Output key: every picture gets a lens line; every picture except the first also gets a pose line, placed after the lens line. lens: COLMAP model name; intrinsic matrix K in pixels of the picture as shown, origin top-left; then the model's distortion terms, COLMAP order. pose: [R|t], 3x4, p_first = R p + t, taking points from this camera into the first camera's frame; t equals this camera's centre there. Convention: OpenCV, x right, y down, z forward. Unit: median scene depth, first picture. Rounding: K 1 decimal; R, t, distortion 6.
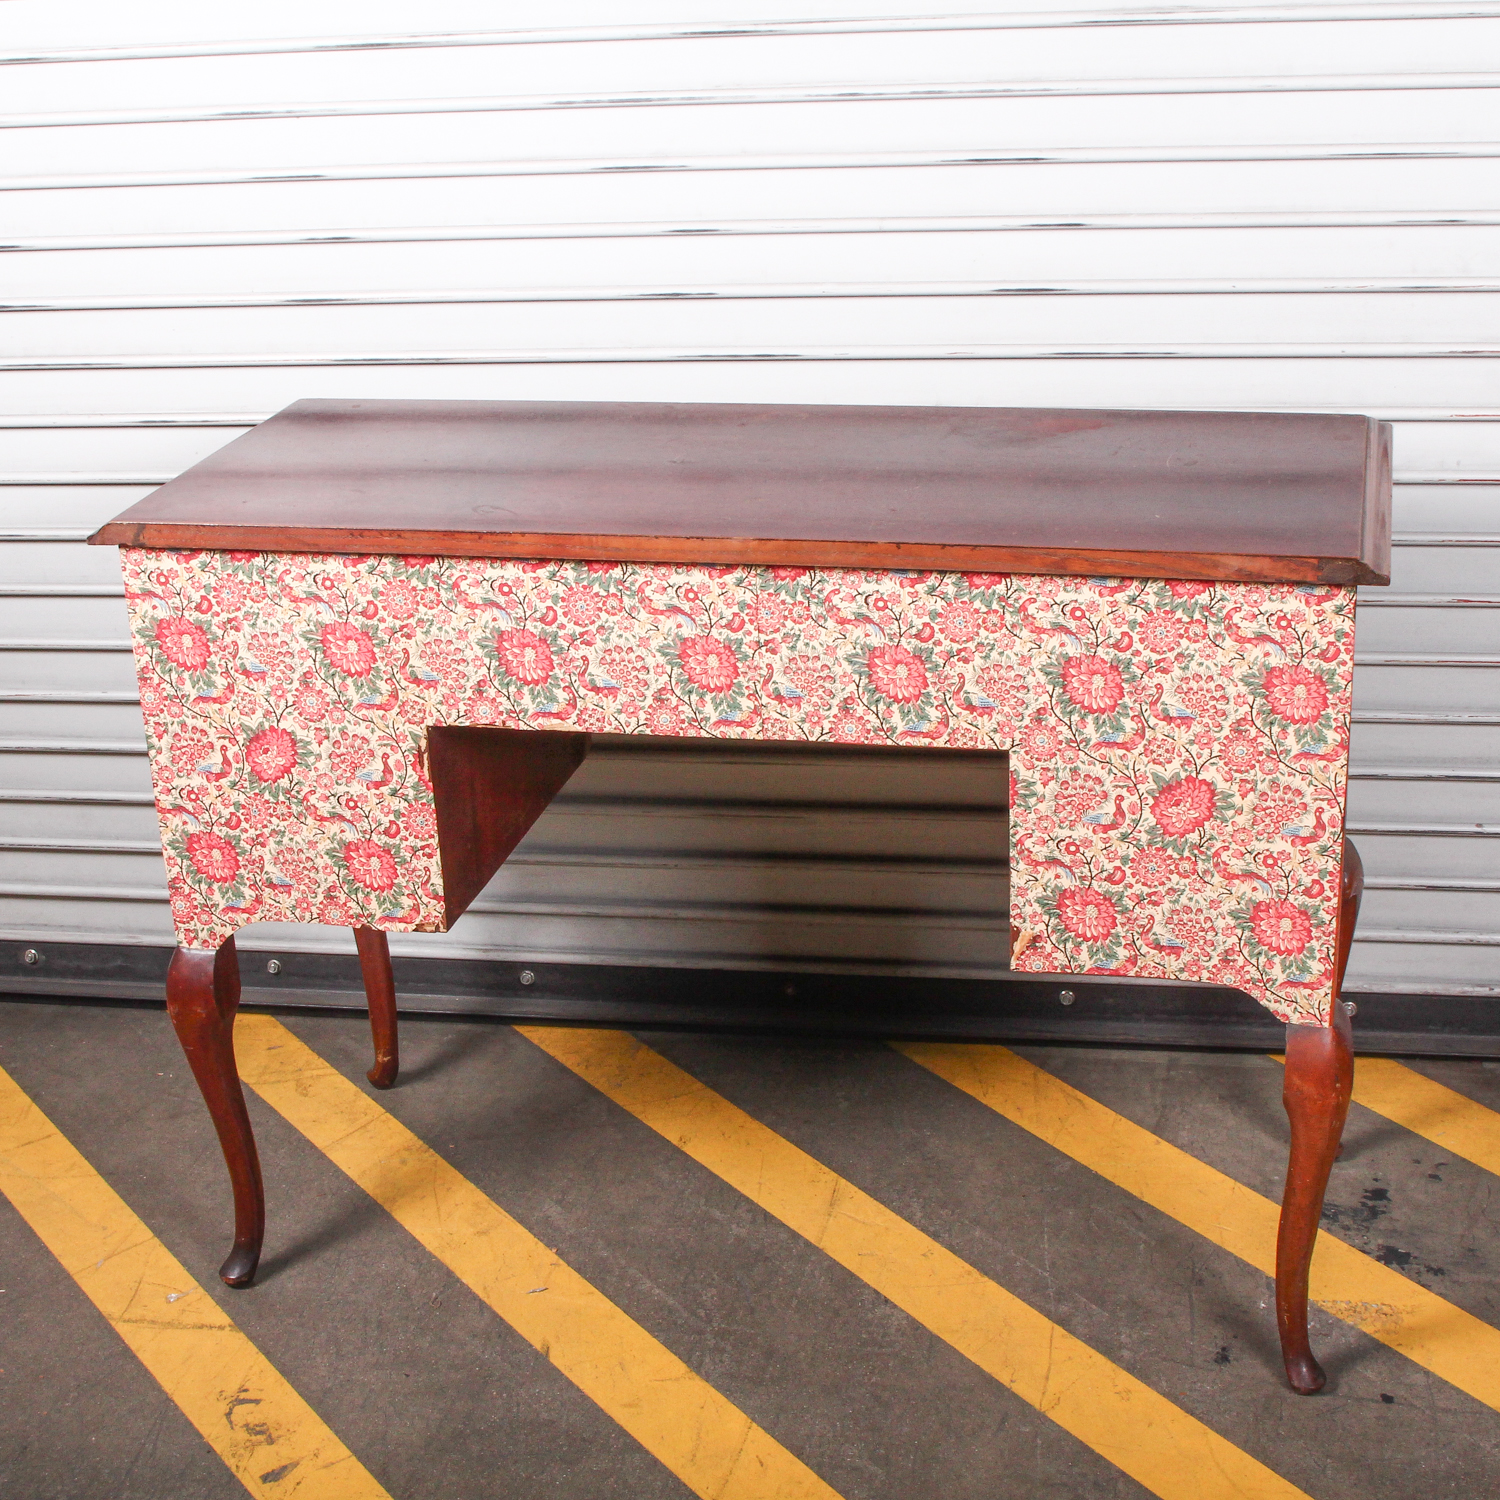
lens RADIAL K [[2551.3, 0, 757.9], [0, 2551.3, 749.5], [0, 0, 1]] dist [-0.084919, 0.000000]
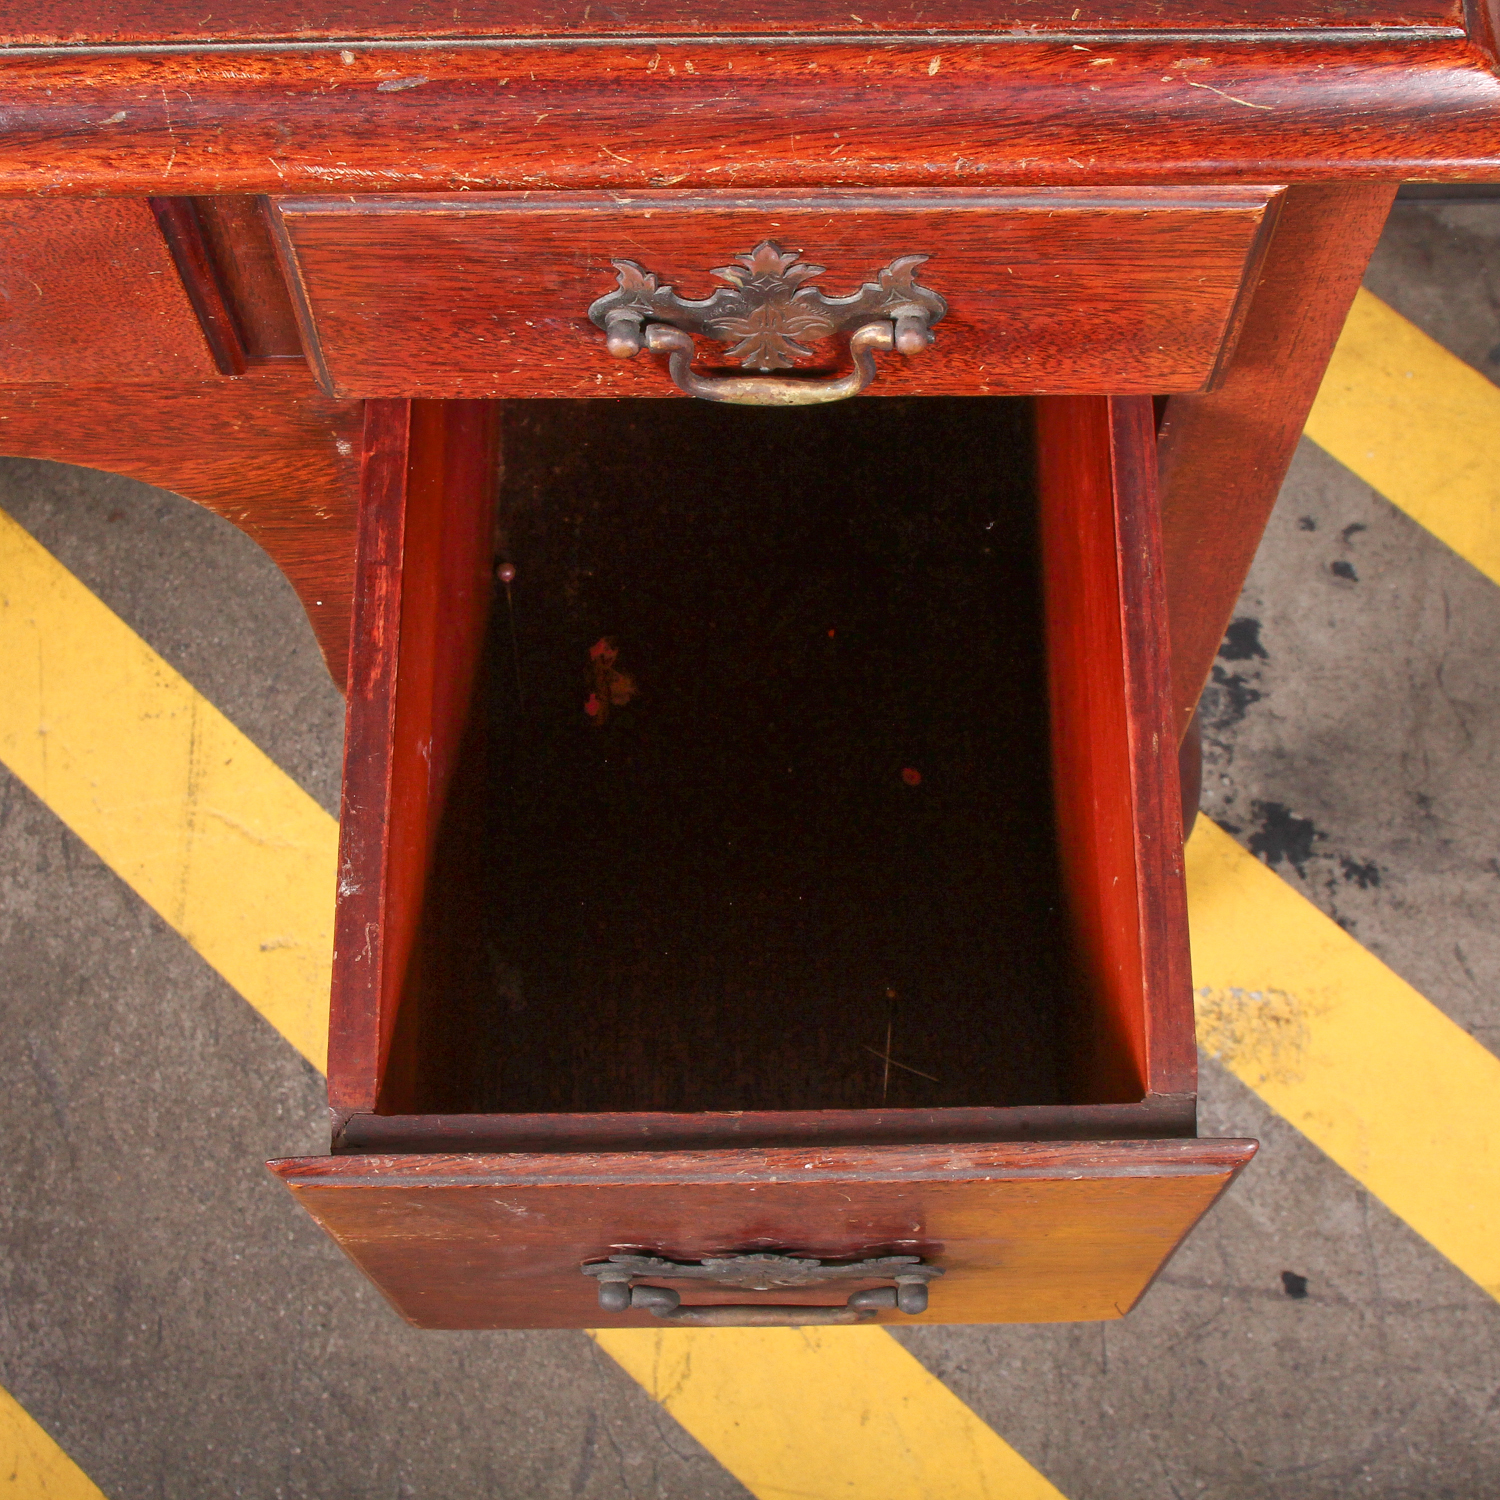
lens RADIAL K [[2551.3, 0, 757.1], [0, 2551.3, 742.3], [0, 0, 1]] dist [-0.084919, 0.000000]
pose [[0.978959, -0.167686, 0.116281, 0.076917], [0.034409, 0.697333, 0.715921, -0.174010], [-0.201136, -0.696856, 0.688431, 0.598537]]
